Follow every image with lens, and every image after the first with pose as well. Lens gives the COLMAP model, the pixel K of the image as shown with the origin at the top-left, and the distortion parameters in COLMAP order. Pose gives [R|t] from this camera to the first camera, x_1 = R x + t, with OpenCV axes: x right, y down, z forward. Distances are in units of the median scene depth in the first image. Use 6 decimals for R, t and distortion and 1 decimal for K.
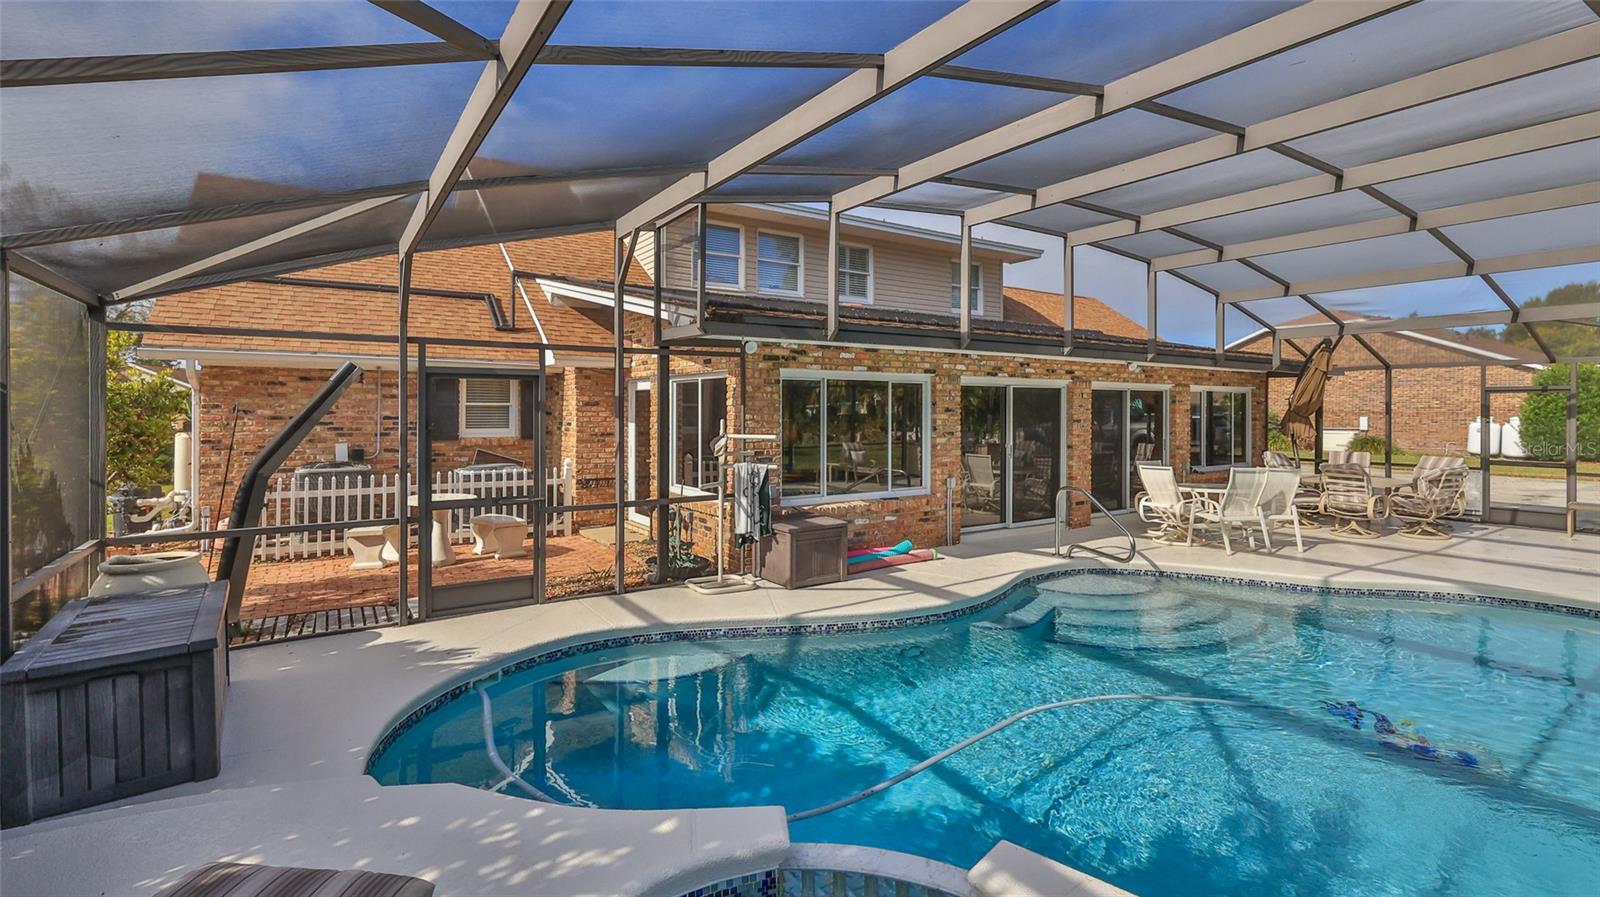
lens RADIAL K [[733.8, 0, 799.9], [0, 733.8, 408.8], [0, 0, 1]] dist [-0.000387, -0.000020]
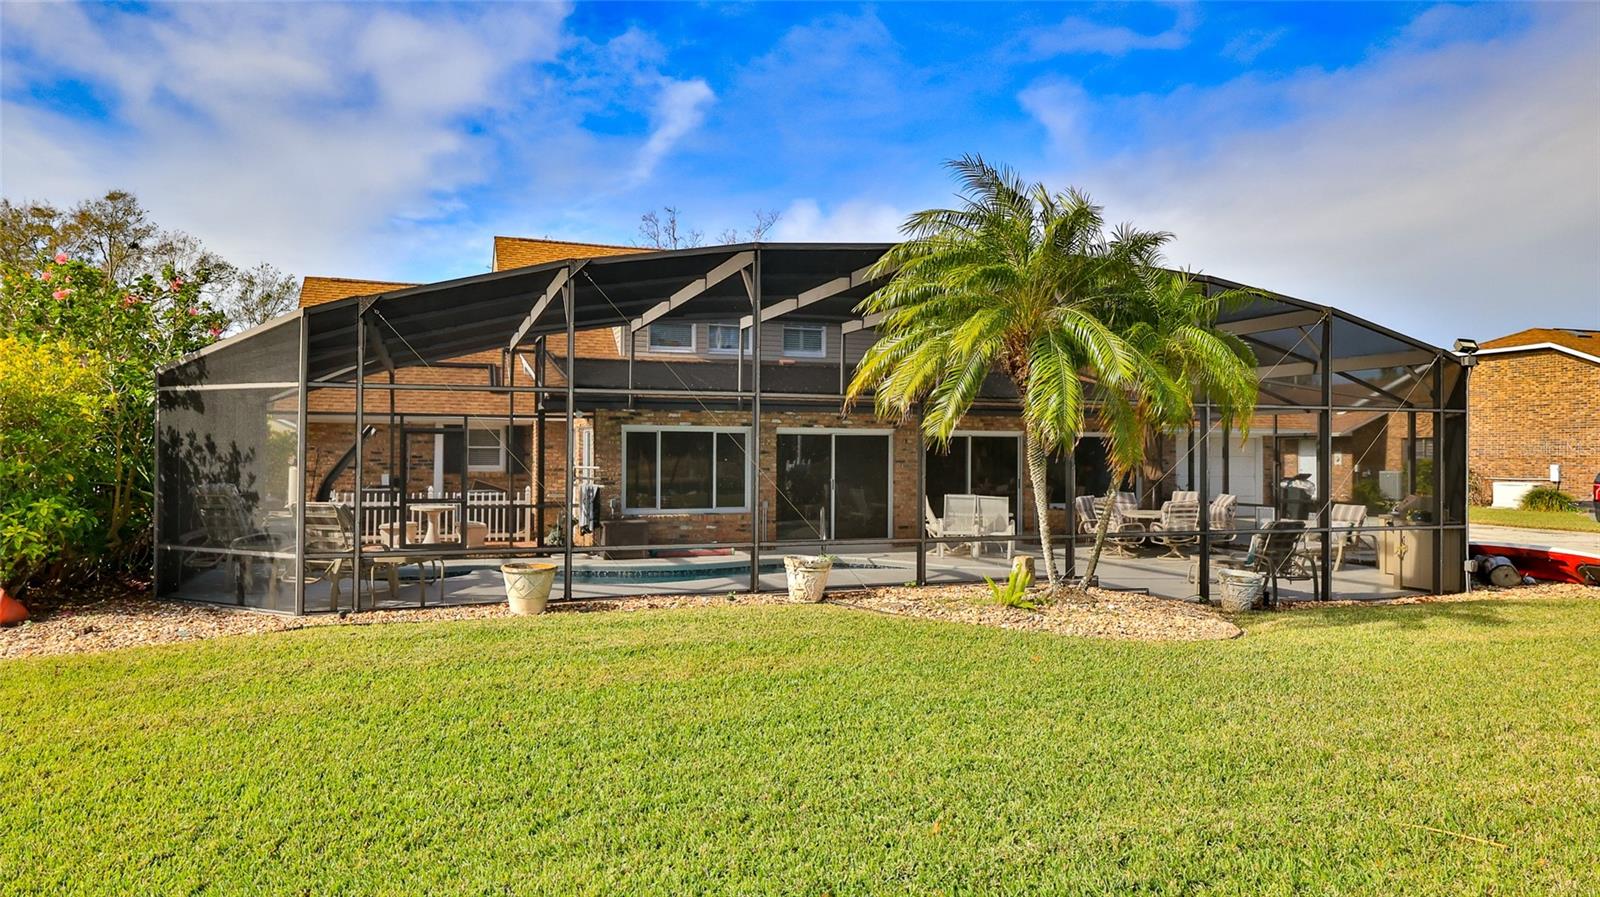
lens RADIAL K [[1060.5, 0, 800.0], [0, 1060.5, 448.5], [0, 0, 1]] dist [0.000397, 0.000135]
pose [[0.968996, 0.002208, -0.247067, 0.789455], [-0.003402, 0.999985, -0.004406, 0.003119], [0.247053, 0.005110, 0.968988, -0.955869]]
